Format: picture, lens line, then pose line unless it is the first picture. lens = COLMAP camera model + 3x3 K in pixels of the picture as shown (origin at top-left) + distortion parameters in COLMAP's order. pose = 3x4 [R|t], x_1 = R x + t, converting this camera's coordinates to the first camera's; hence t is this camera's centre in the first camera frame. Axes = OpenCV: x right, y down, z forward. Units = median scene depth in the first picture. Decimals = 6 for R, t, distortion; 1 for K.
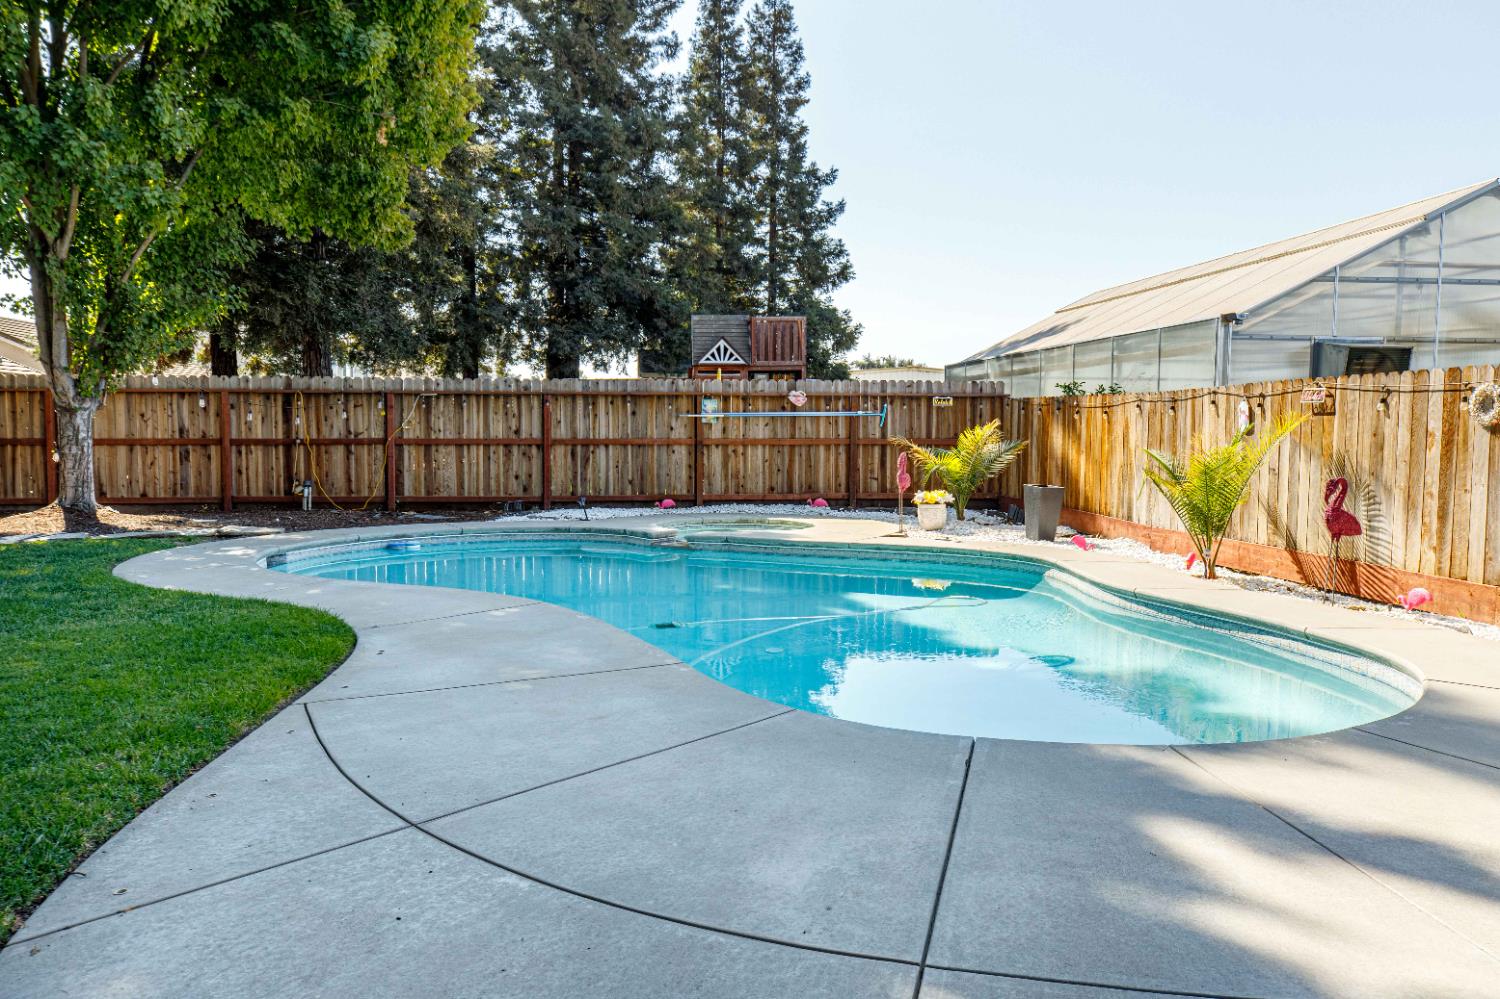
lens RADIAL K [[1058.4, 0, 743.4], [0, 1058.4, 499.6], [0, 0, 1]] dist [-0.016811, 0.006948]
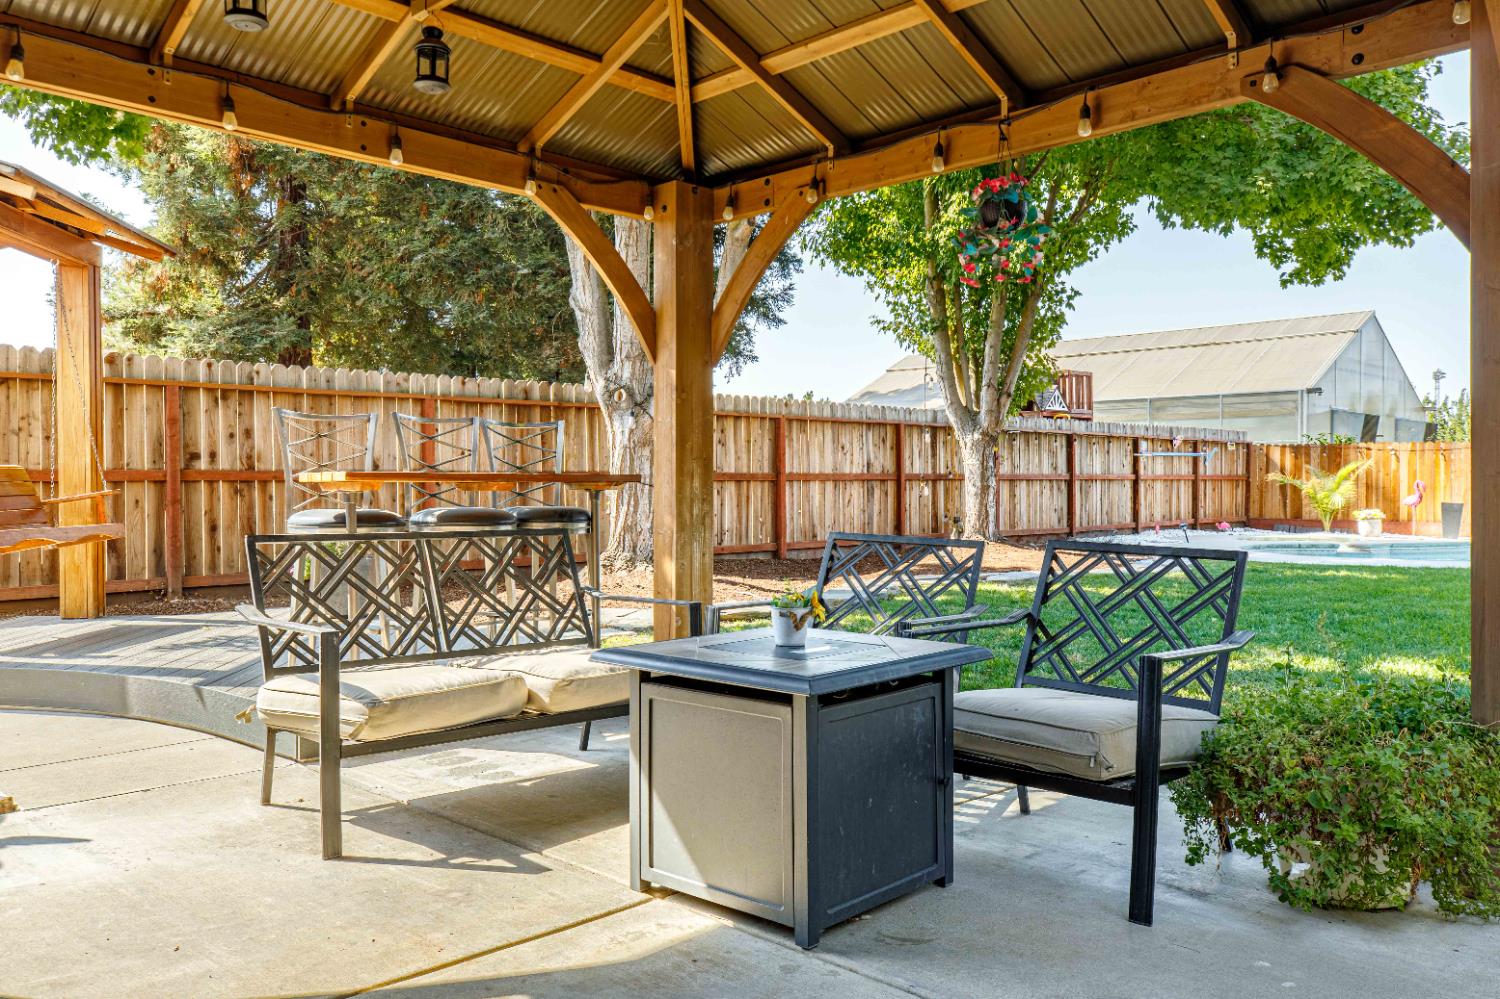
lens RADIAL K [[1185.3, 0, 754.2], [0, 1185.3, 498.2], [0, 0, 1]] dist [0.046269, 0.003455]
pose [[0.776952, -0.012137, 0.629442, -1.210294], [0.041967, 0.998589, -0.032548, -0.006495], [-0.628159, 0.051704, 0.776365, 0.246980]]
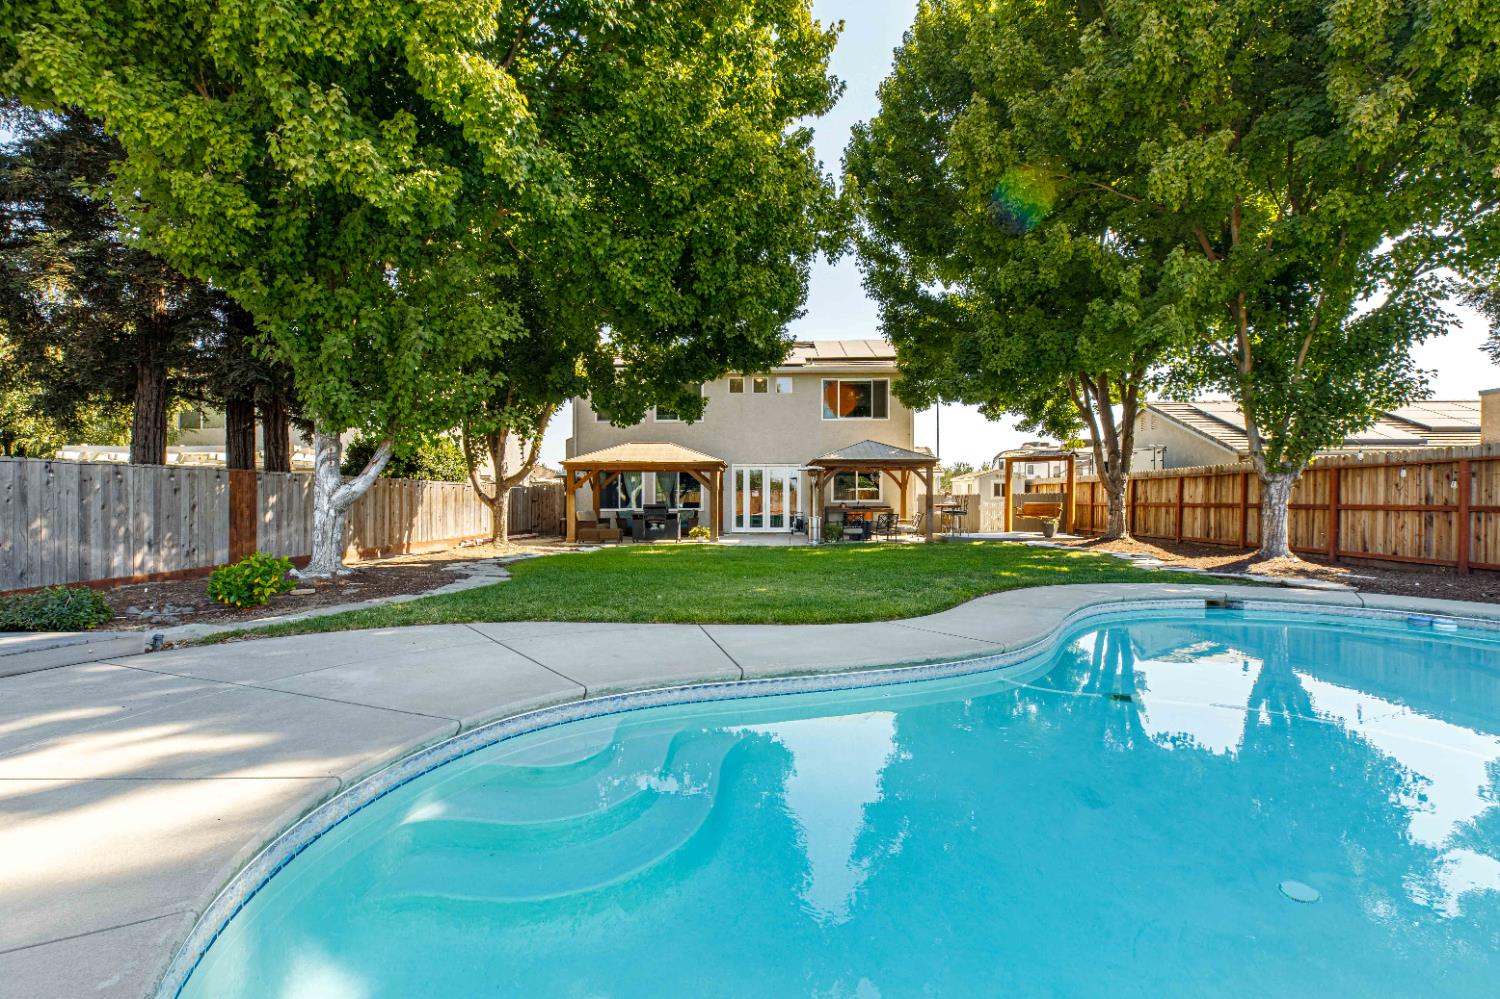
lens RADIAL K [[664.1, 0, 744.8], [0, 664.1, 499.4], [0, 0, 1]] dist [0.001902, -0.000119]
pose [[-0.176749, -0.002731, -0.984252, 0.268817], [-0.066689, 0.997731, 0.009208, -0.021754], [0.981994, 0.067266, -0.176530, 0.401665]]
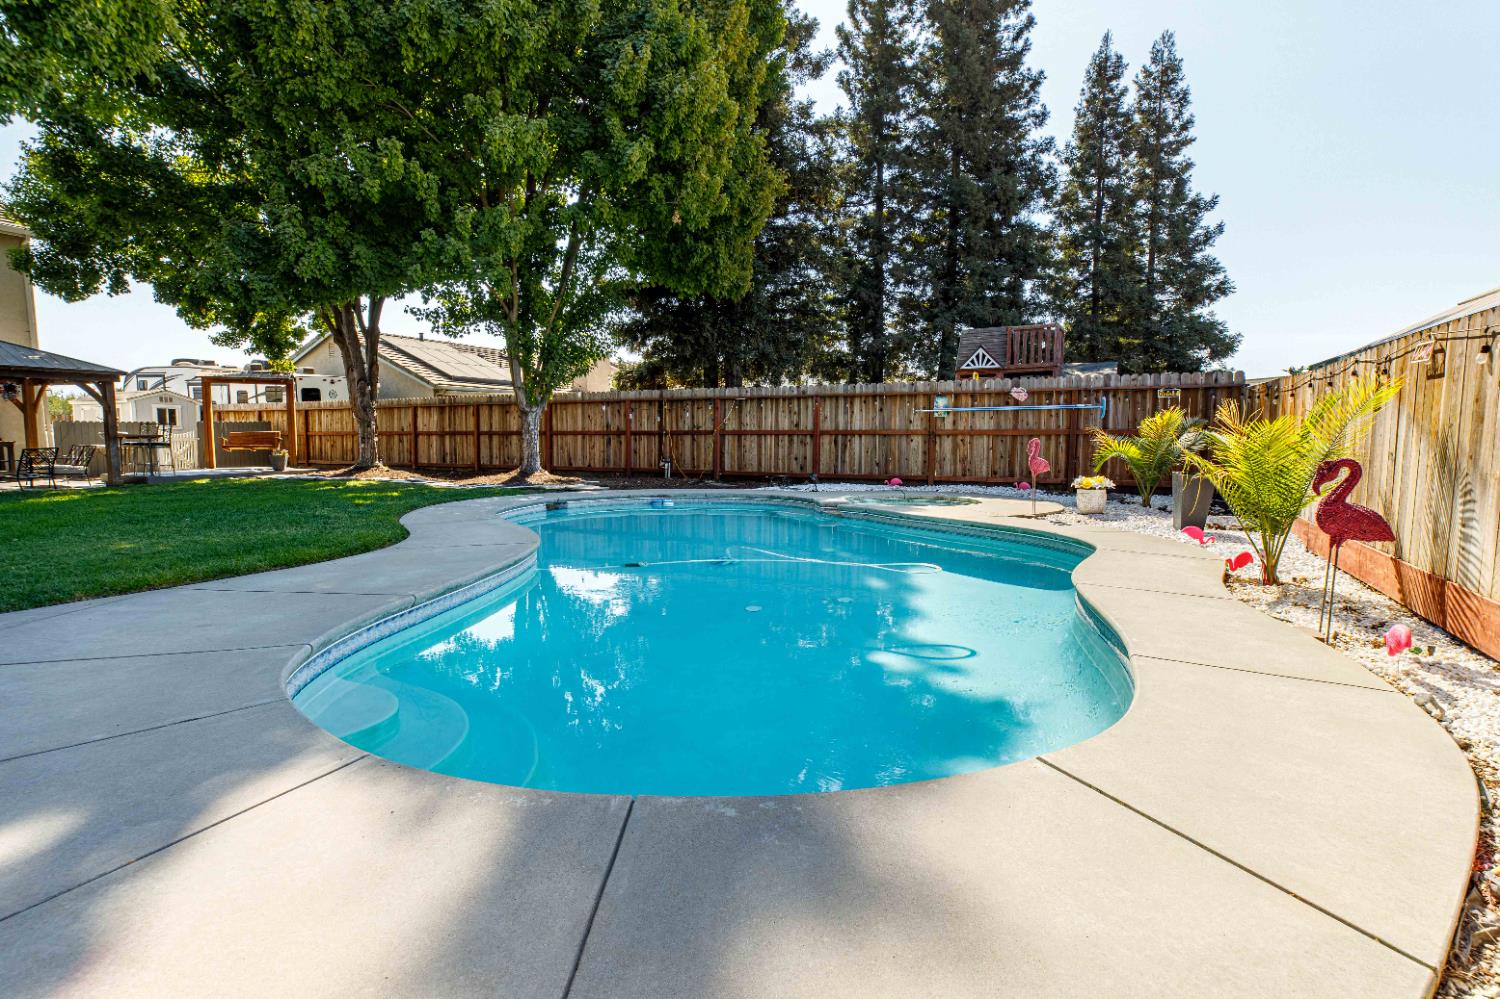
lens RADIAL K [[729.4, 0, 748.9], [0, 729.4, 500.8], [0, 0, 1]] dist [-0.018828, 0.001920]
pose [[0.830284, 0.048559, -0.555221, 0.254554], [-0.035123, 0.998776, 0.034829, 0.002189], [0.556232, -0.009417, 0.830973, 0.189254]]
